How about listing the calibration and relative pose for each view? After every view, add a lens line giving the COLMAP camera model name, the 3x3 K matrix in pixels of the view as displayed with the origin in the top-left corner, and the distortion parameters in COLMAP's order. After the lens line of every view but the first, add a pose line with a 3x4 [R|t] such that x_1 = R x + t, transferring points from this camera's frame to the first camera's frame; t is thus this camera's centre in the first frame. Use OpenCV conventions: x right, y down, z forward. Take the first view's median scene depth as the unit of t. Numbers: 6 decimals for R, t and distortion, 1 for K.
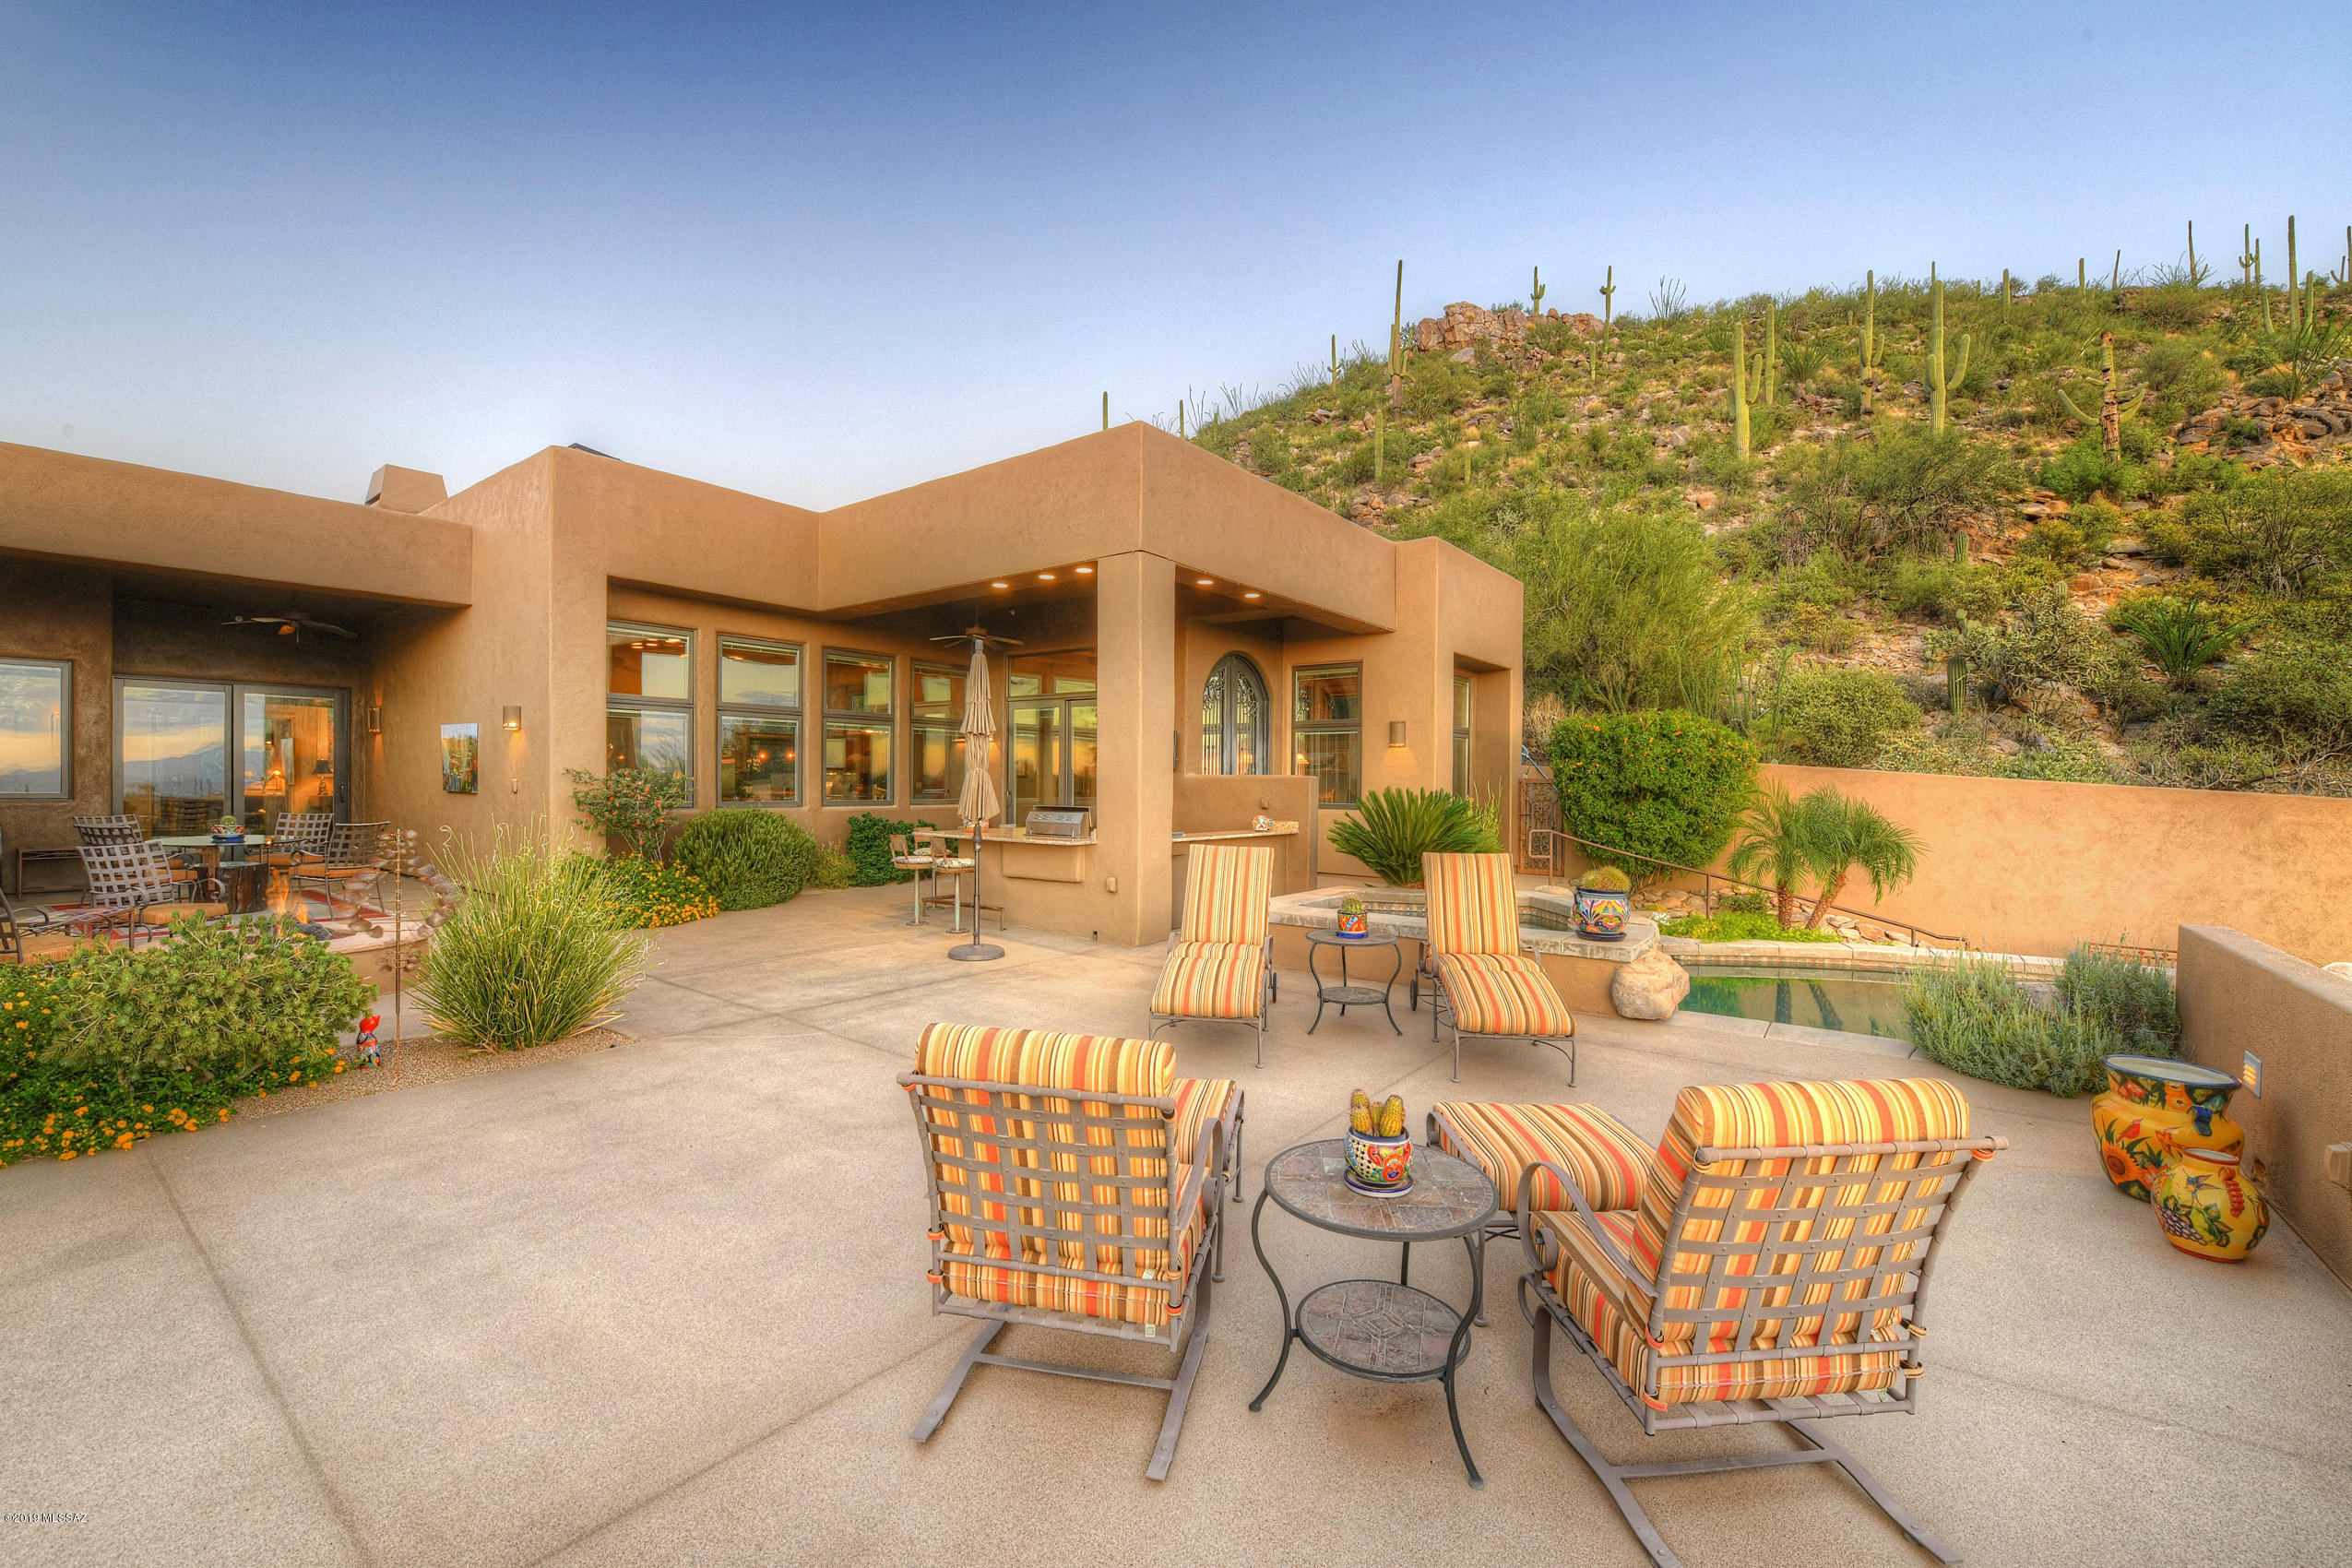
lens RADIAL K [[977.5, 0, 1165.2], [0, 977.5, 799.2], [0, 0, 1]] dist [-0.015161, -0.000102]
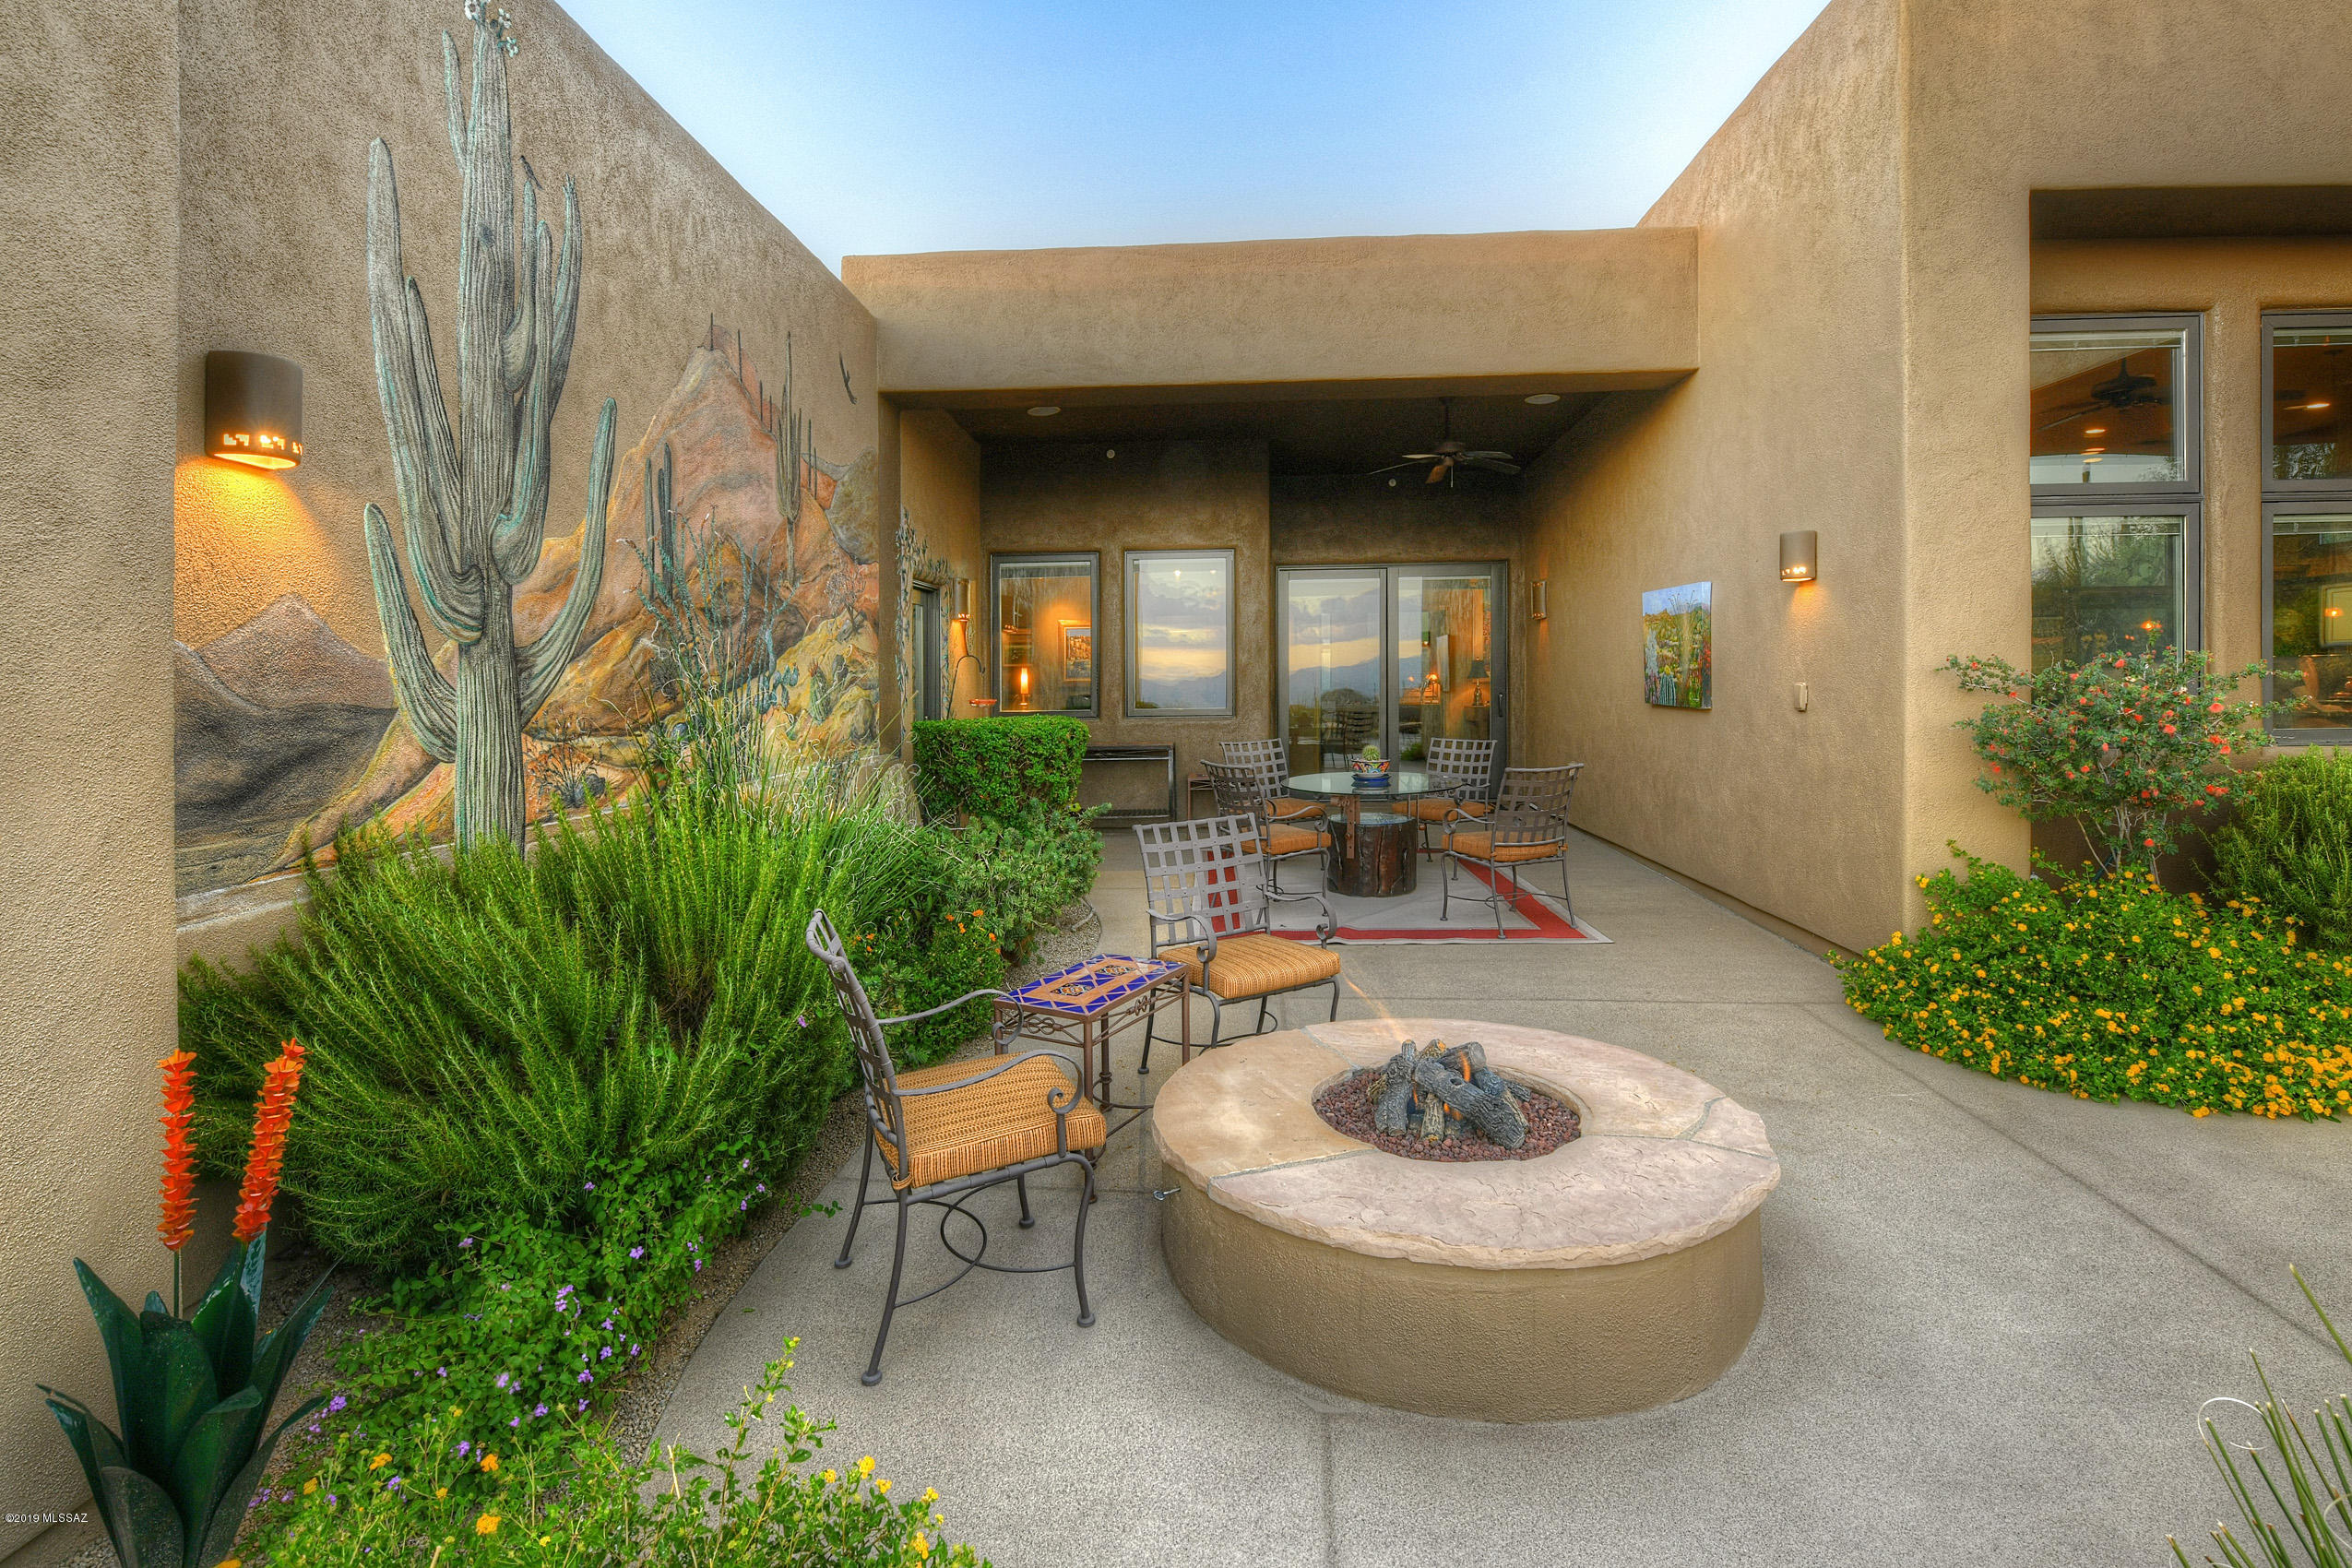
lens RADIAL K [[1042.3, 0, 1188.7], [0, 1042.3, 703.5], [0, 0, 1]] dist [-0.007685, -0.002073]
pose [[0.556696, 0.000088, -0.830716, -0.397521], [0.005775, 0.999975, 0.003975, -0.013939], [0.830696, -0.007010, 0.556682, 0.442623]]
